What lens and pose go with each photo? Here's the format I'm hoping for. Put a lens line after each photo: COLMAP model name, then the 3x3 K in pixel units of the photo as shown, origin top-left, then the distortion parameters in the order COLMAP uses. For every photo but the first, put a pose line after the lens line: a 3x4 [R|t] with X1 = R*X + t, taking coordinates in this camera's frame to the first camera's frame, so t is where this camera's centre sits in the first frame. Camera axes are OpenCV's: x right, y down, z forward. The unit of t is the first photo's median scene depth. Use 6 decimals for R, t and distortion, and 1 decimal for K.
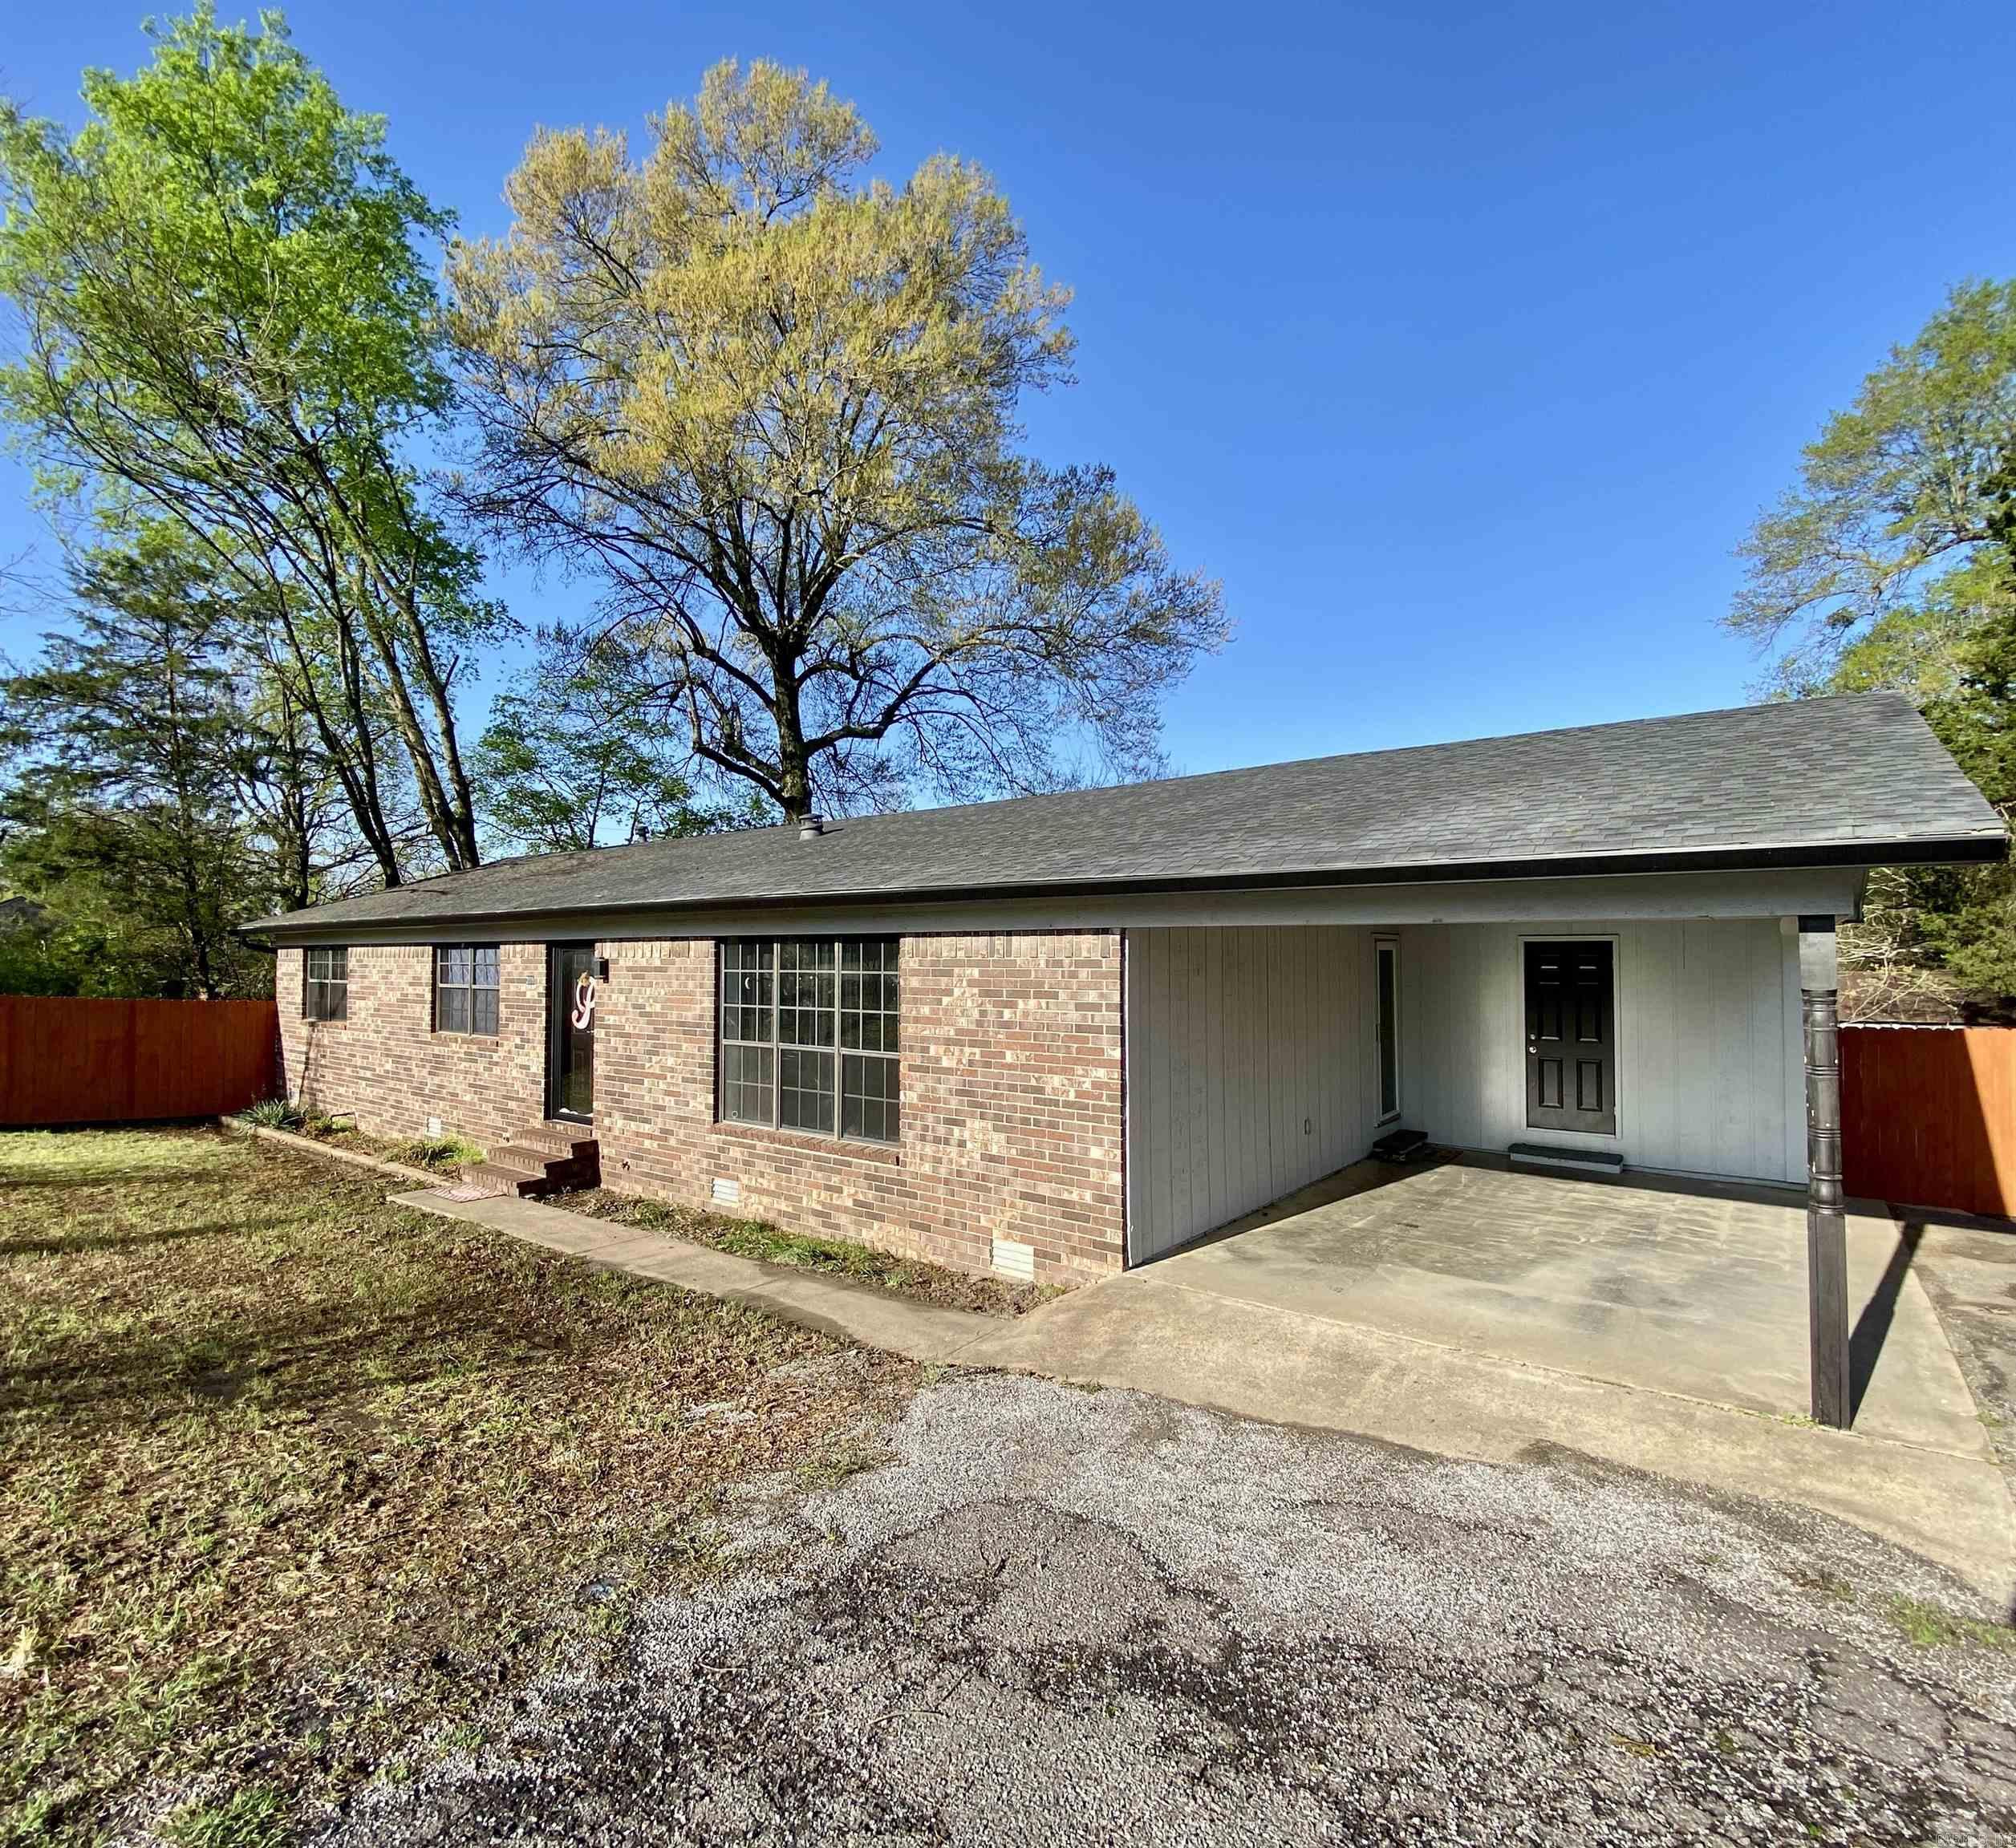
lens RADIAL K [[988.2, 0, 1008.0], [0, 988.2, 924.0], [0, 0, 1]] dist [0.051324, -0.032612]
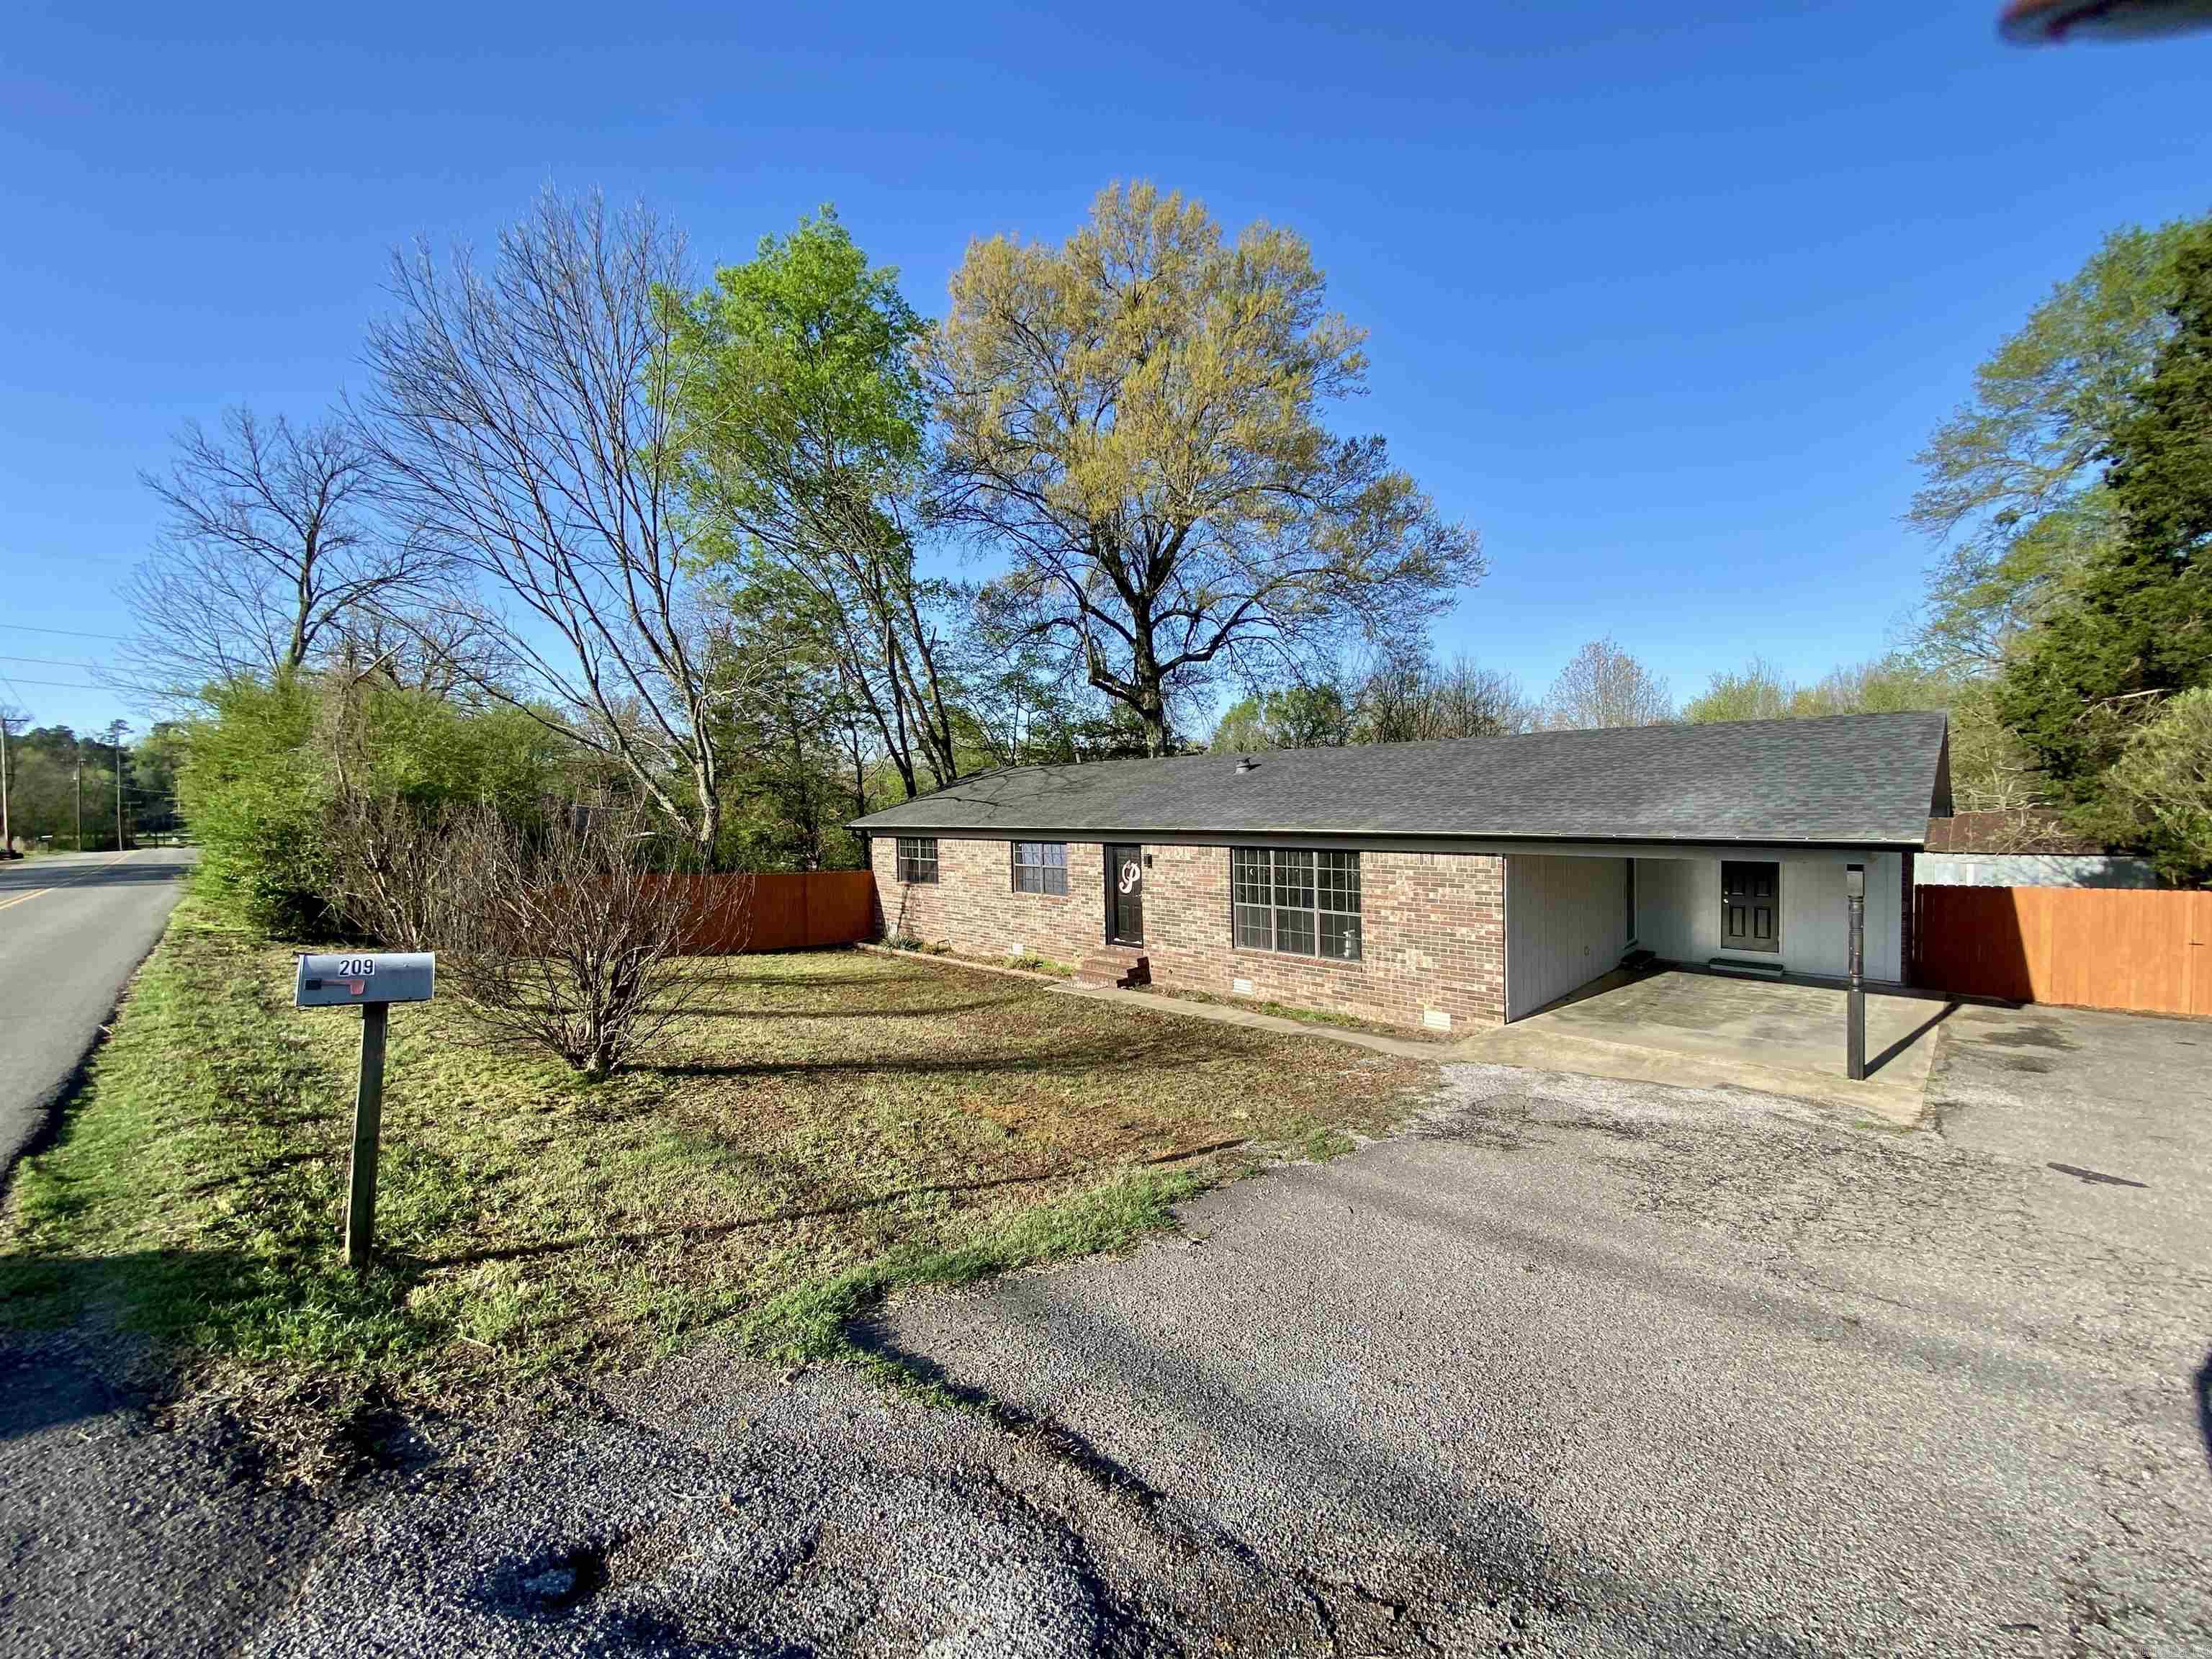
lens RADIAL K [[889.5, 0, 1106.0], [0, 889.5, 829.5], [0, 0, 1]] dist [0.026710, -0.021928]
pose [[0.991953, -0.020296, -0.124967, -0.329986], [0.030315, 0.996429, 0.078800, -0.154826], [0.122921, -0.081954, 0.989027, -0.629793]]
